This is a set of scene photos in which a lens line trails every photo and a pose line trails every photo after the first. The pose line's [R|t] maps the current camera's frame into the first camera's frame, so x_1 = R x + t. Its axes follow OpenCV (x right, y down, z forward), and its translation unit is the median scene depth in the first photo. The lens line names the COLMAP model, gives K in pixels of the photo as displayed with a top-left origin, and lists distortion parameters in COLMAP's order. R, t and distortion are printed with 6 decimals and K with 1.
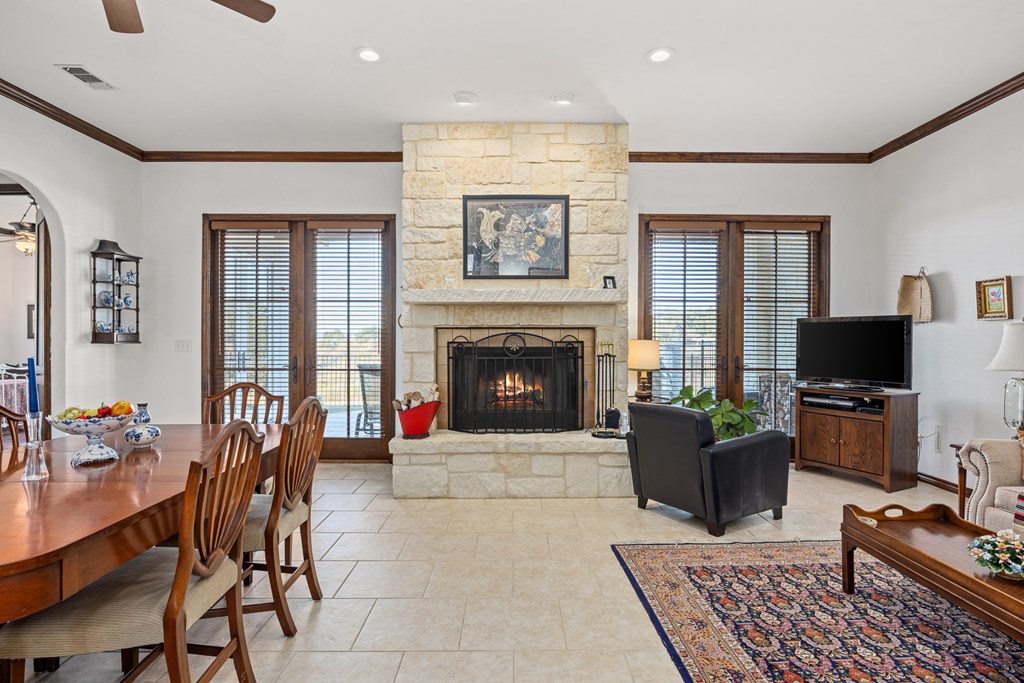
lens RADIAL K [[526.4, 0, 512.0], [0, 526.4, 341.5], [0, 0, 1]] dist [-0.006202, -0.001418]
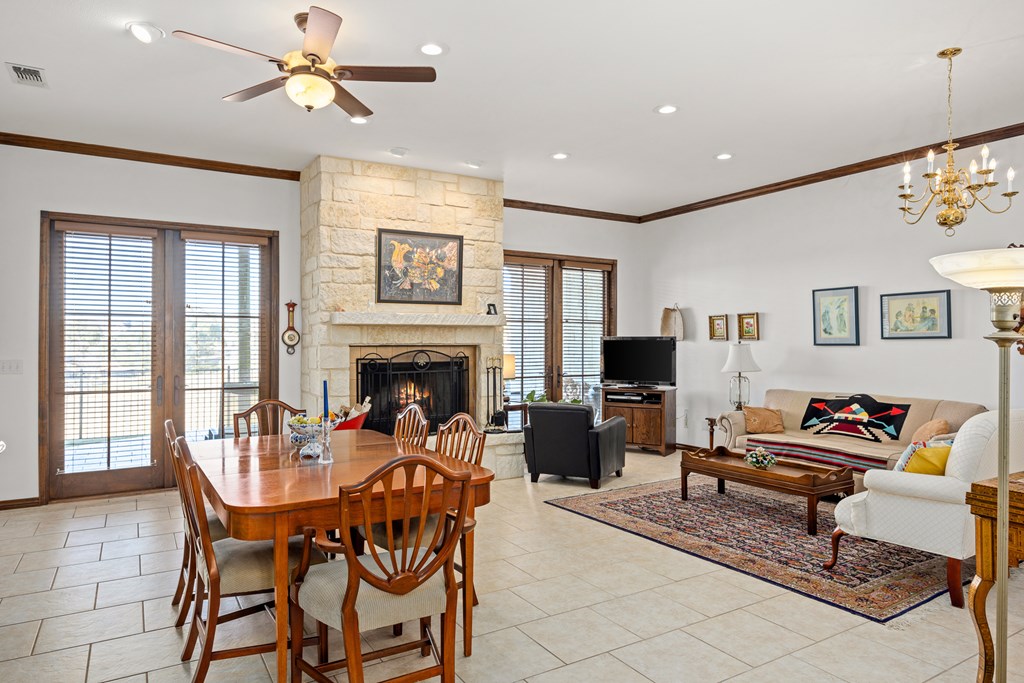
lens RADIAL K [[635.2, 0, 512.0], [0, 635.2, 341.5], [0, 0, 1]] dist [-0.002928, -0.002252]
pose [[0.861469, -0.001280, 0.507809, -0.528382], [0.005673, 0.999959, -0.007104, -0.024252], [-0.507779, 0.009000, 0.861440, -0.307996]]
